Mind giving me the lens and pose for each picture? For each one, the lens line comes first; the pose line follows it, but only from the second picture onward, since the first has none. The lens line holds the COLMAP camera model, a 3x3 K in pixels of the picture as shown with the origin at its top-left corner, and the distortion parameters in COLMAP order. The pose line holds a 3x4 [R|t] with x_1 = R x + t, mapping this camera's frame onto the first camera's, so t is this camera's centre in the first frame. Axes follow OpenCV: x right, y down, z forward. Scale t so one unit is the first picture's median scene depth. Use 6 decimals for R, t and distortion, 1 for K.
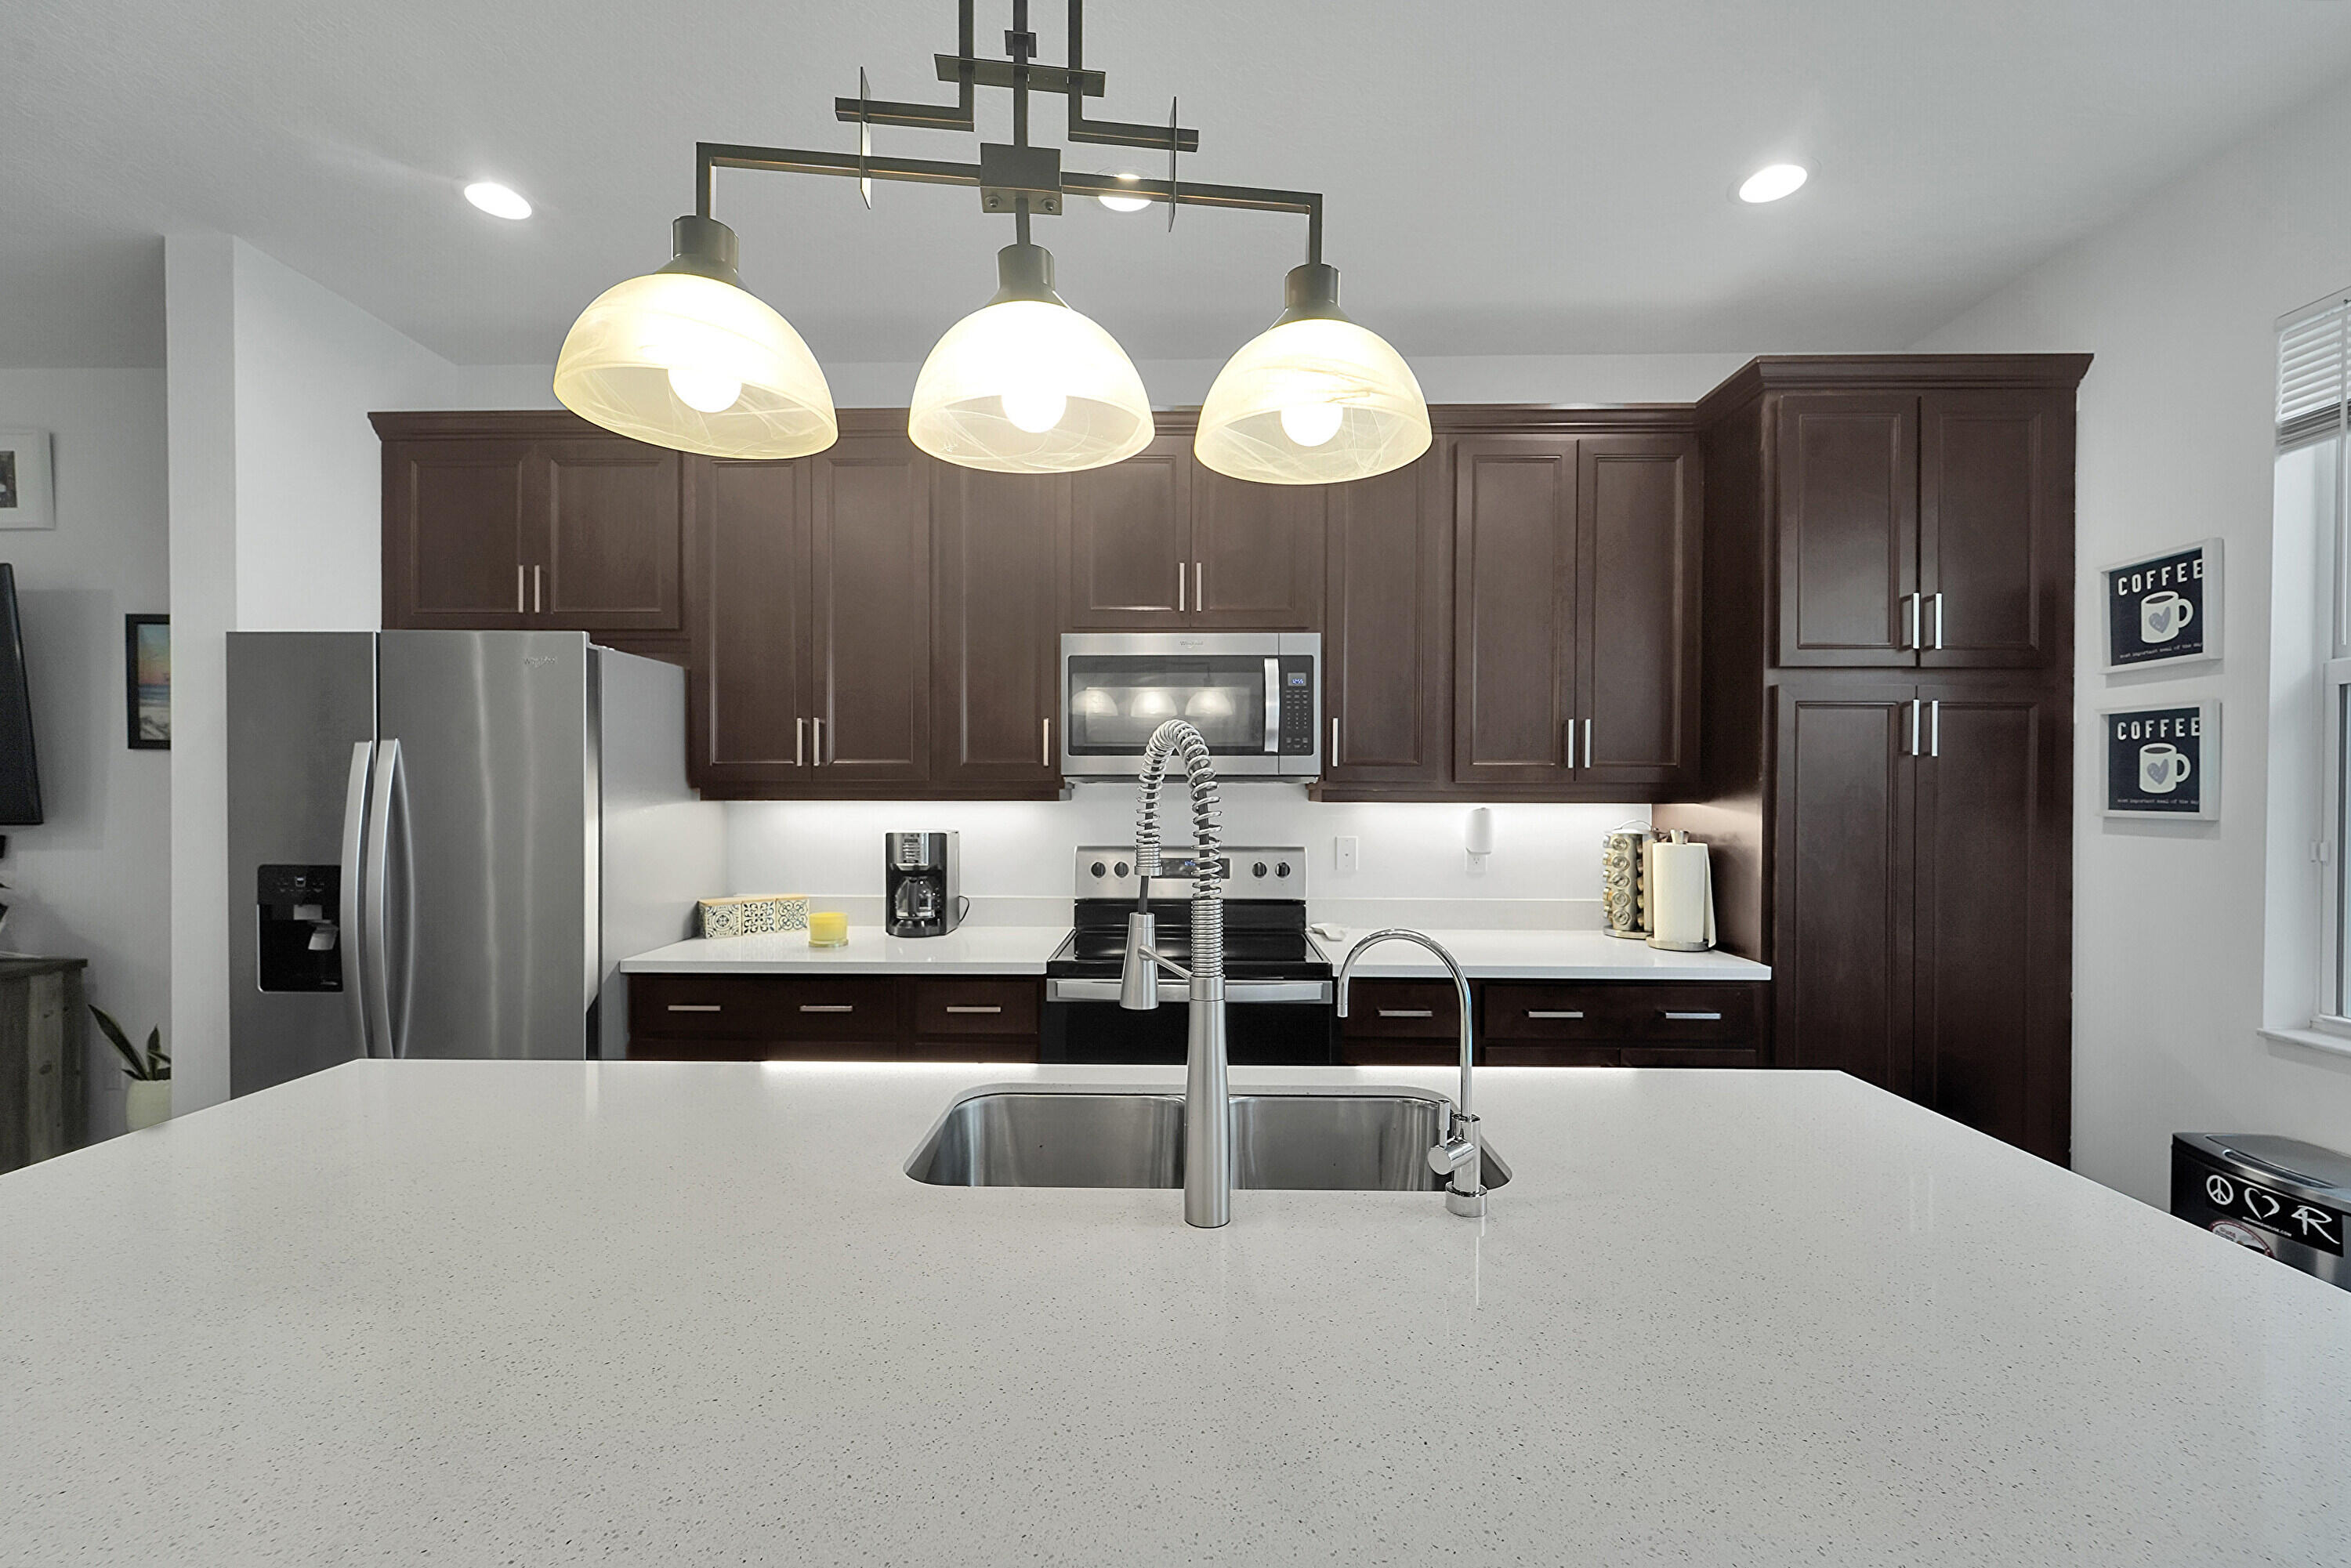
lens RADIAL K [[977.9, 0, 1164.3], [0, 977.9, 795.3], [0, 0, 1]] dist [-0.000277, 0.000066]
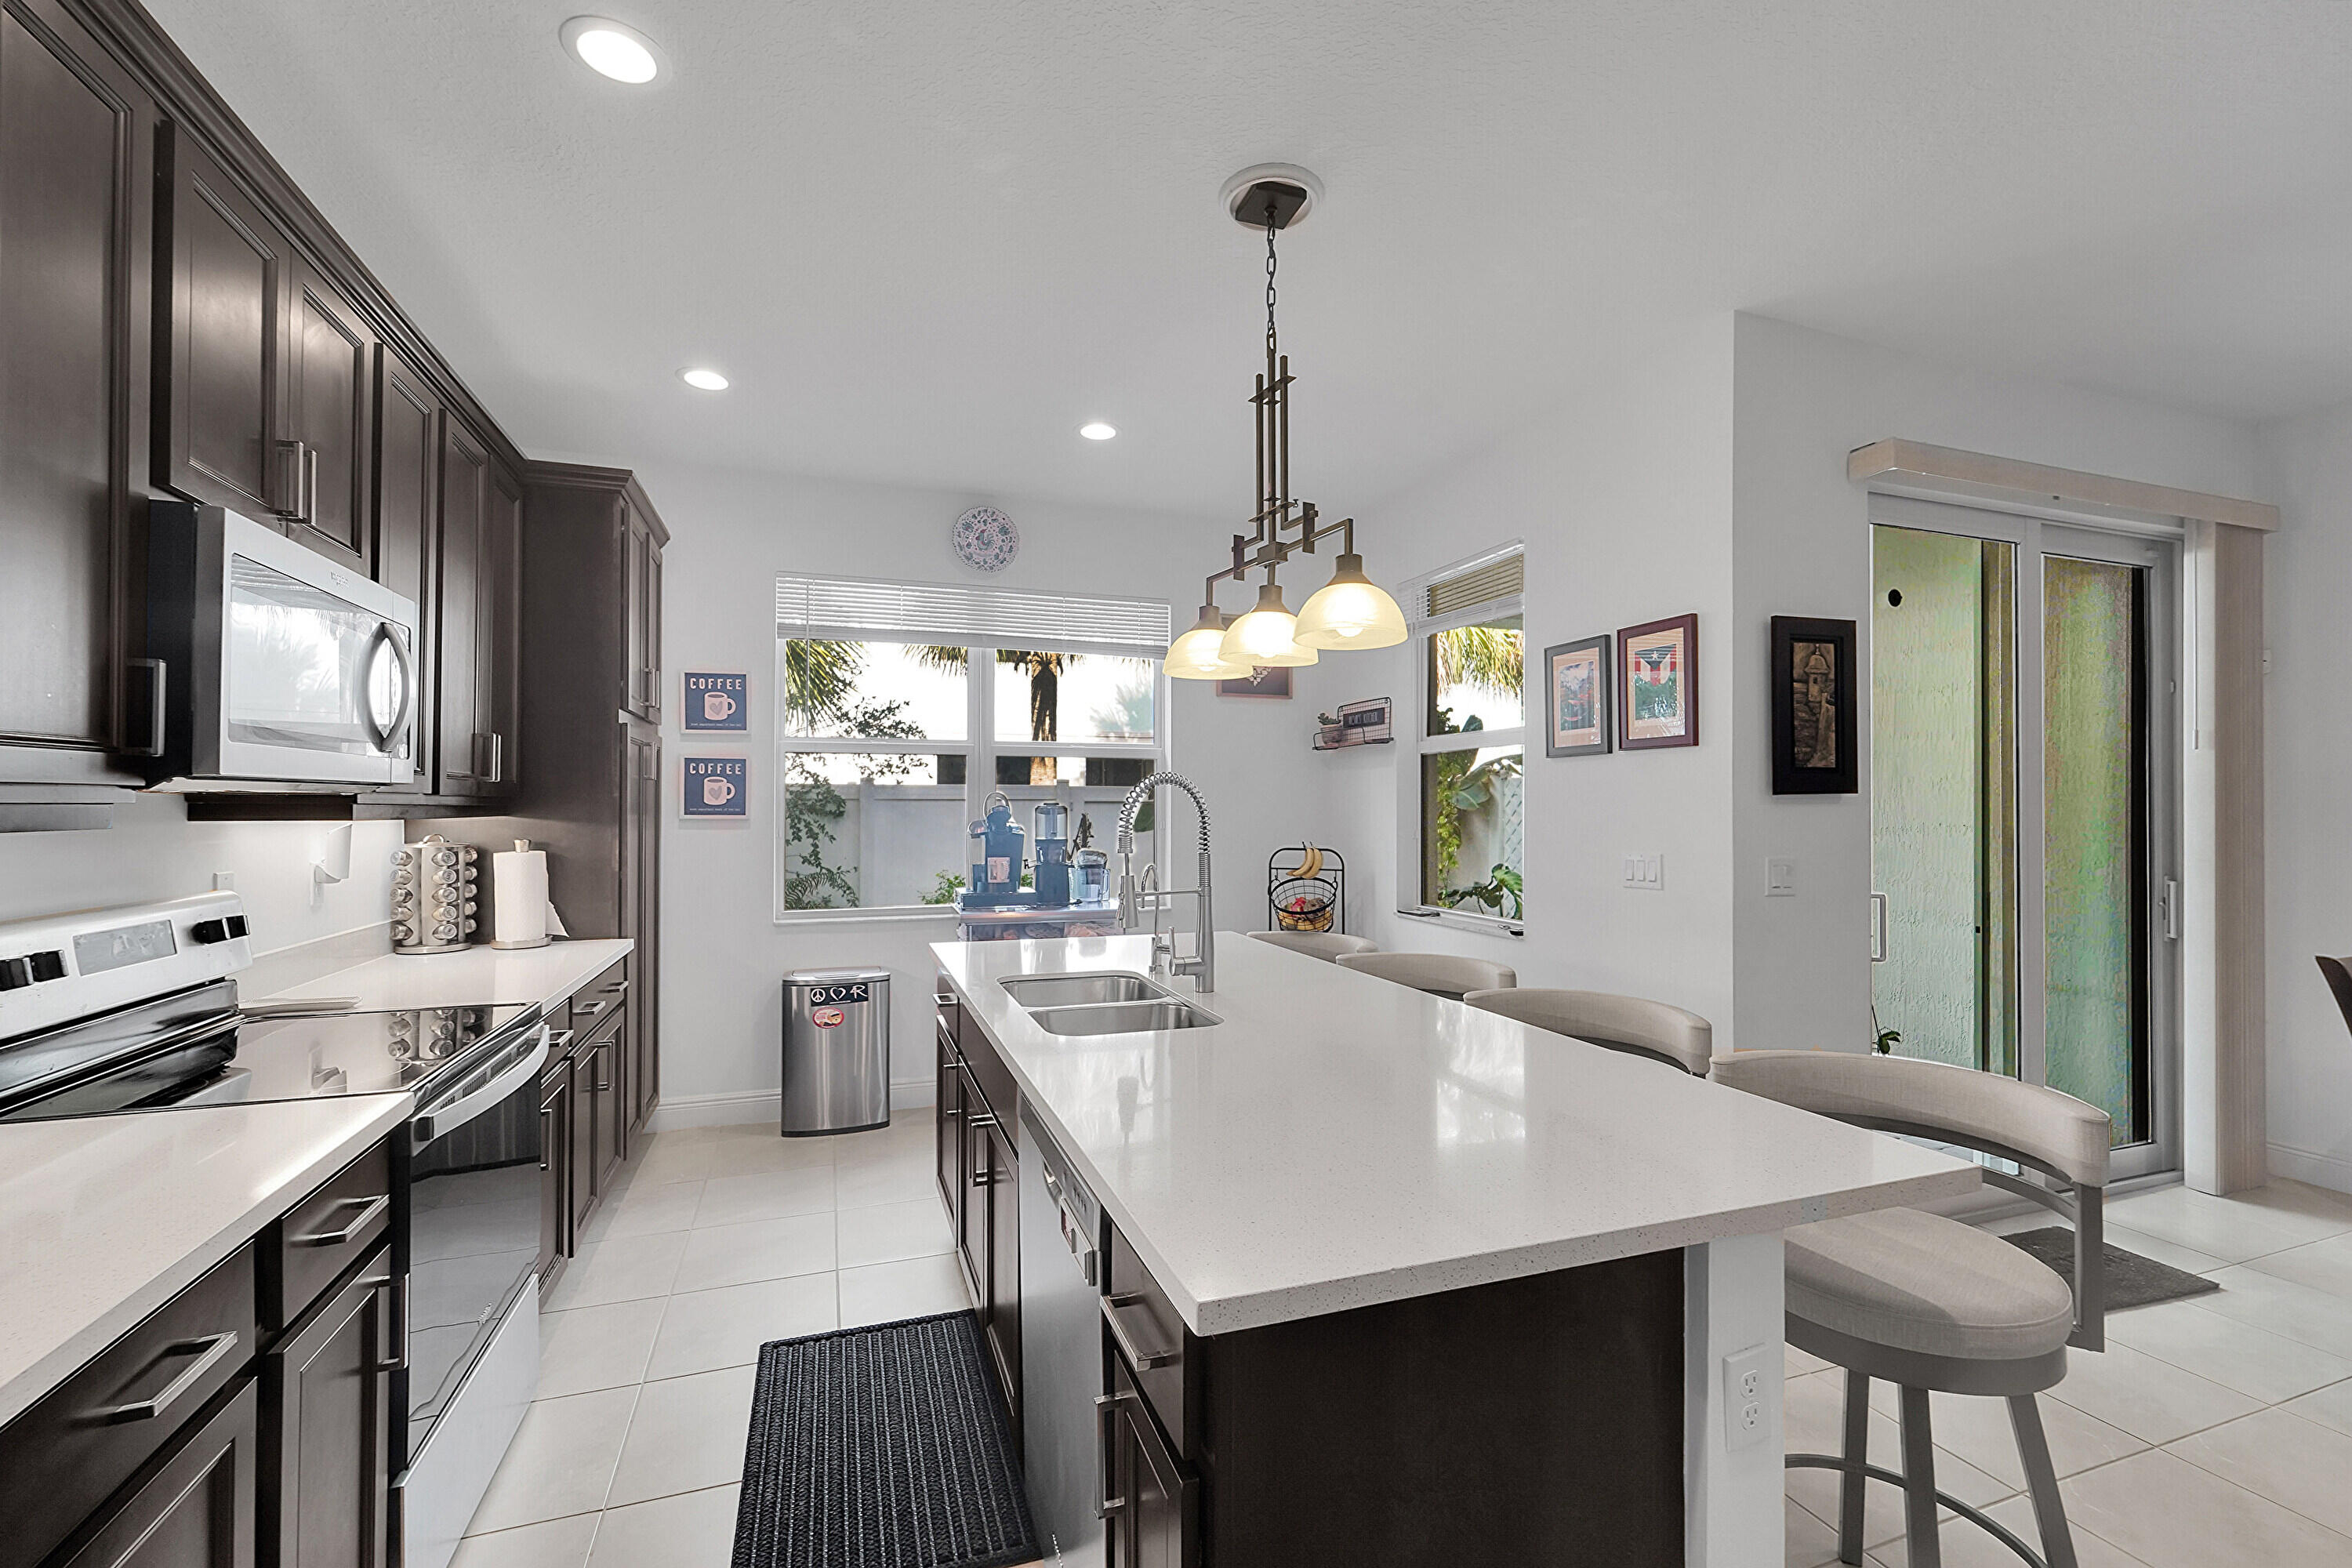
lens RADIAL K [[978.4, 0, 1164.8], [0, 978.4, 795.3], [0, 0, 1]] dist [-0.000277, 0.000066]
pose [[-0.356678, 0.007099, 0.934200, -0.914701], [0.005408, 0.999970, -0.005534, -0.005081], [-0.934212, 0.003078, -0.356706, 0.851572]]
